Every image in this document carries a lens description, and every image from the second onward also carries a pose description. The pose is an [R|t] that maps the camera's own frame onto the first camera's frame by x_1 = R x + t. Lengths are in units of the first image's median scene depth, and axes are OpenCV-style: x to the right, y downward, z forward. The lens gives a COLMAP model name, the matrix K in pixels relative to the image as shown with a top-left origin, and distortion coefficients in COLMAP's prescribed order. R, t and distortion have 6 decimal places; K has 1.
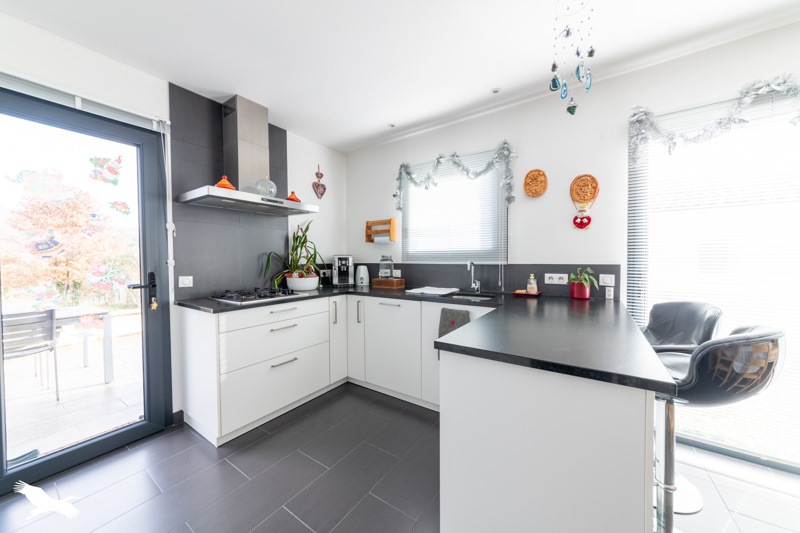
lens RADIAL K [[280.5, 0, 400.0], [0, 280.5, 266.5], [0, 0, 1]] dist [-0.001100, -0.000107]
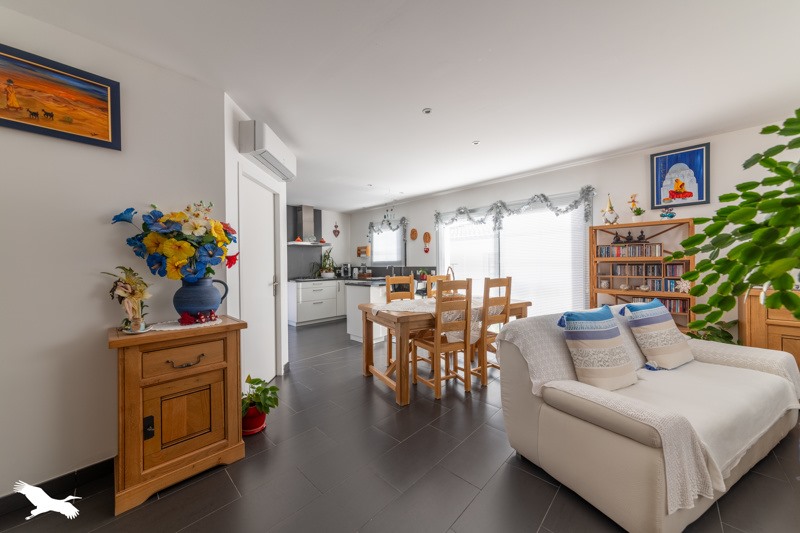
lens RADIAL K [[280.5, 0, 400.0], [0, 280.5, 266.5], [0, 0, 1]] dist [-0.001100, -0.000107]
pose [[0.987005, -0.001748, -0.160682, 0.617047], [-0.001140, 0.999839, -0.017881, 0.027697], [0.160688, 0.017832, 0.986844, -1.195820]]
